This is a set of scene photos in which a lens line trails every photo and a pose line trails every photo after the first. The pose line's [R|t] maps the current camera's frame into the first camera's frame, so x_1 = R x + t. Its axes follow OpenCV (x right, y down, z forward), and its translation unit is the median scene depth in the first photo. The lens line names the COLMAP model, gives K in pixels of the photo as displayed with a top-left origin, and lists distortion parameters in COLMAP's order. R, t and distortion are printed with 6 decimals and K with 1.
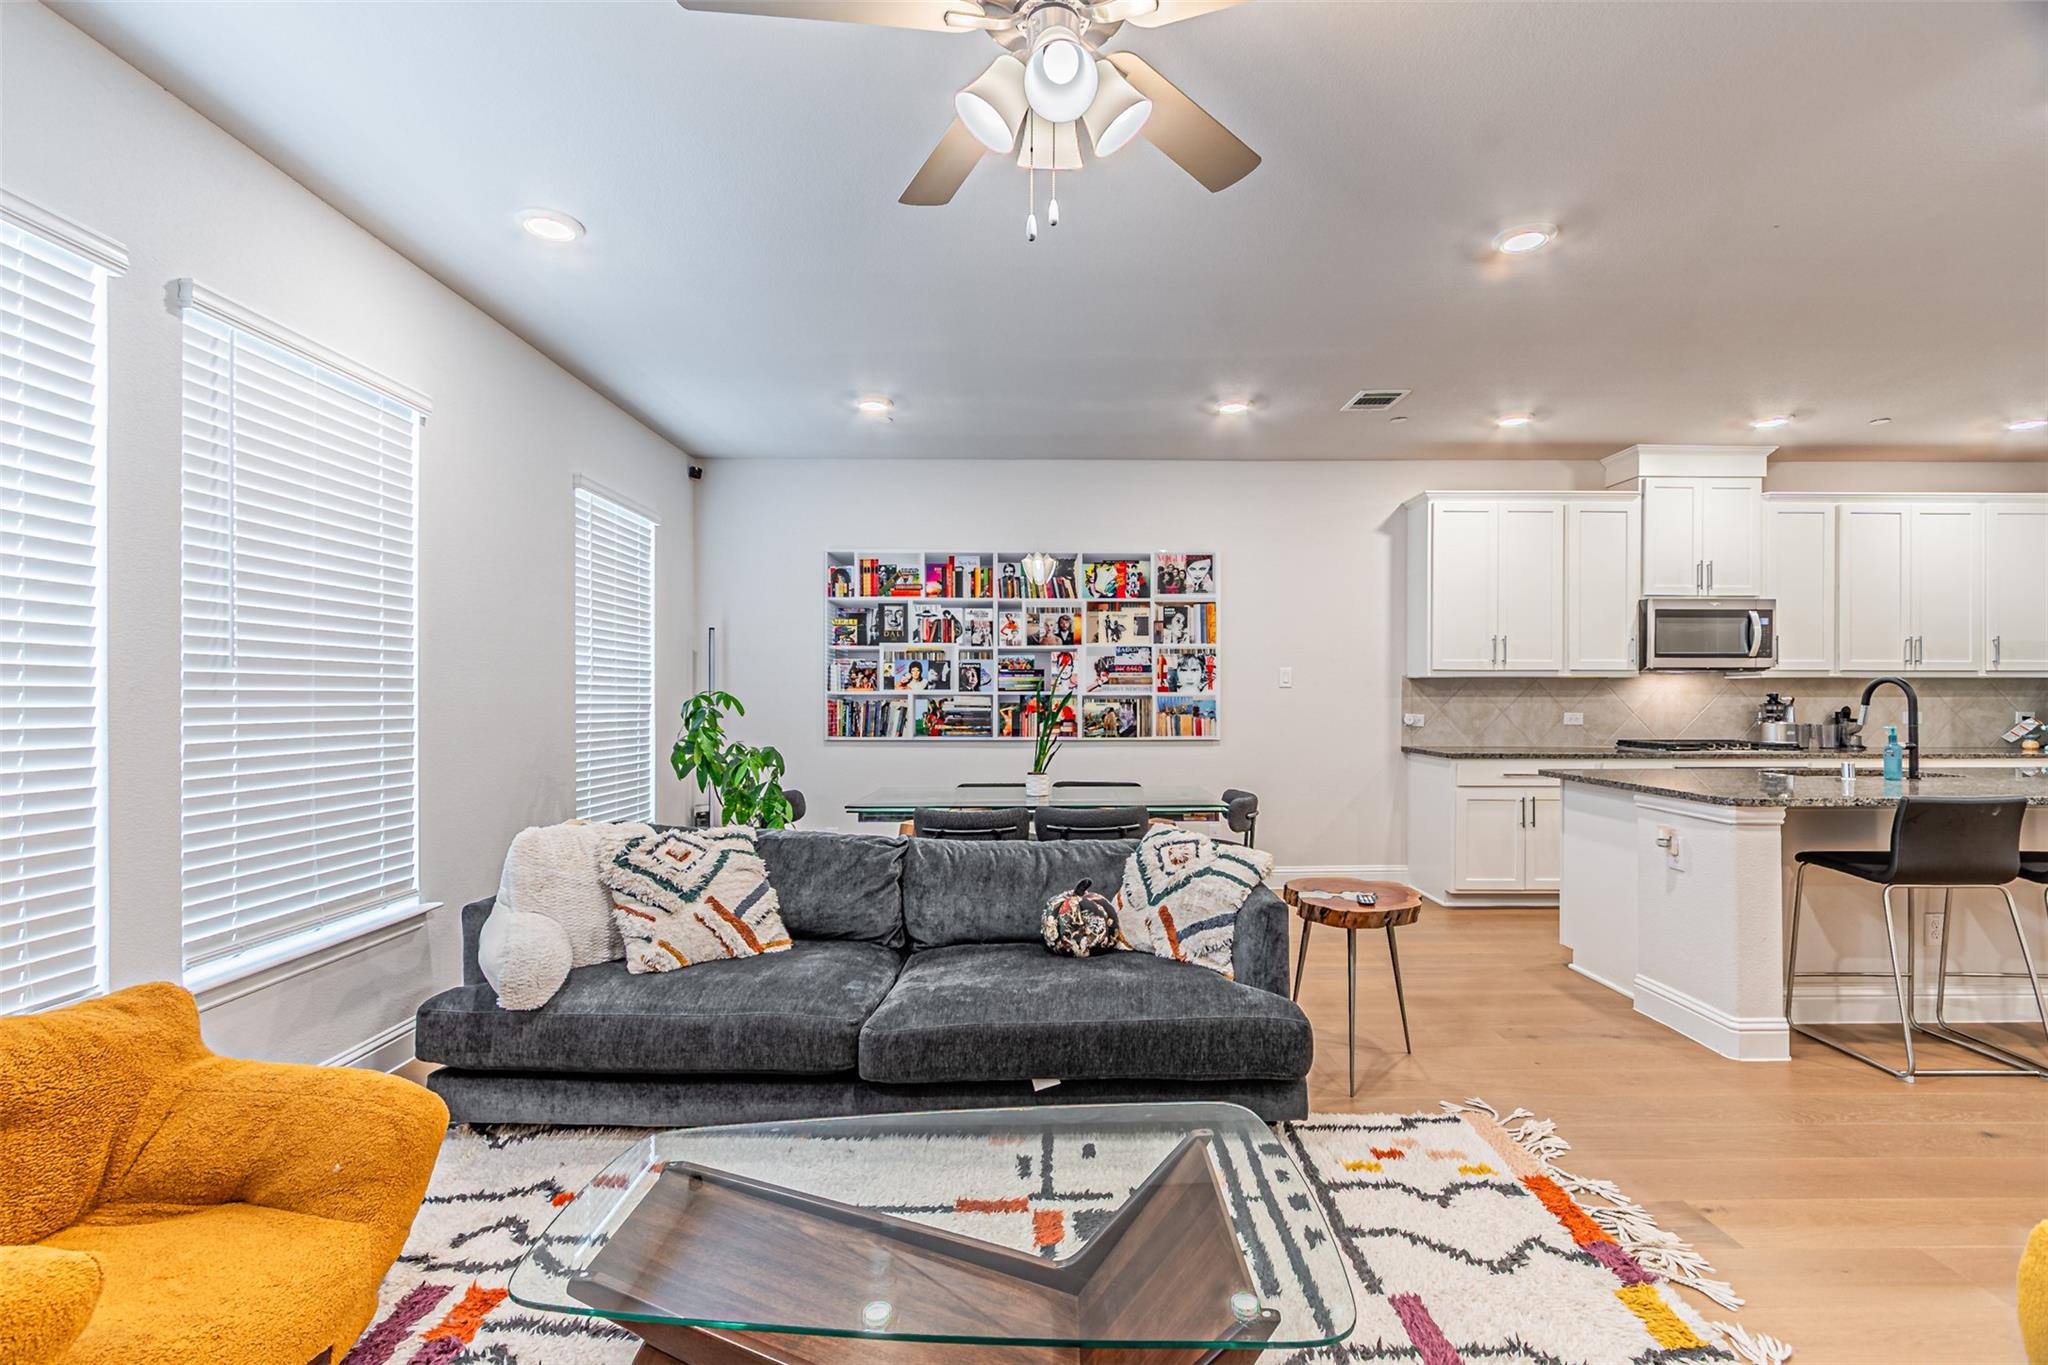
lens RADIAL K [[897.8, 0, 1018.4], [0, 897.8, 695.7], [0, 0, 1]] dist [0.002455, 0.000331]
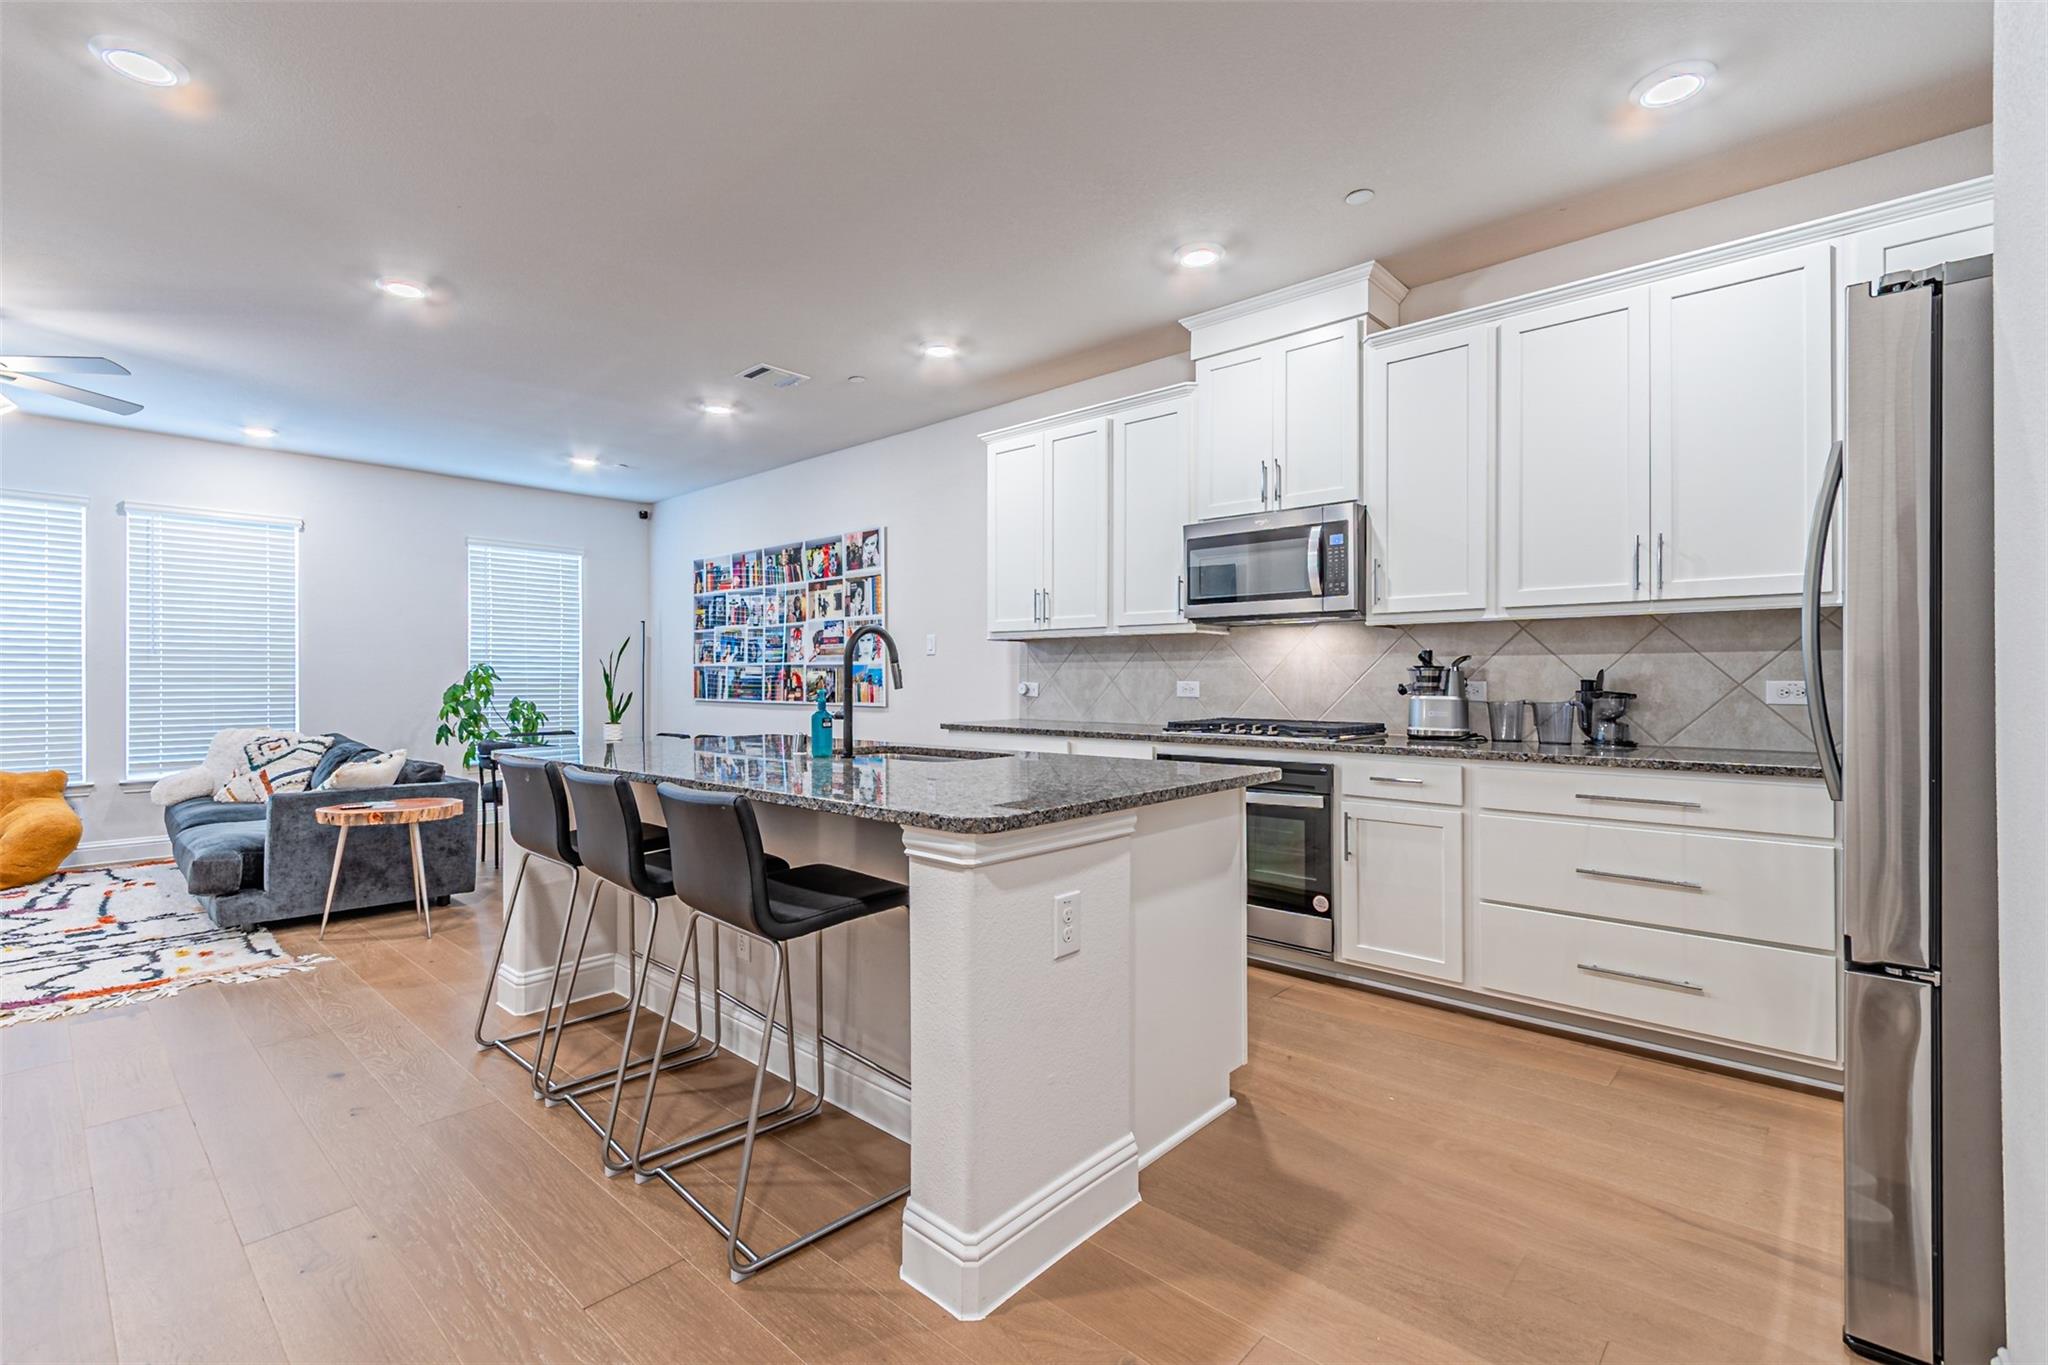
lens RADIAL K [[897.8, 0, 1016.6], [0, 897.8, 675.0], [0, 0, 1]] dist [0.002455, 0.000331]
pose [[0.726428, -0.002925, -0.687237, 1.053055], [0.002386, 0.999996, -0.001733, 0.014898], [0.687239, -0.000381, 0.726431, 0.352519]]
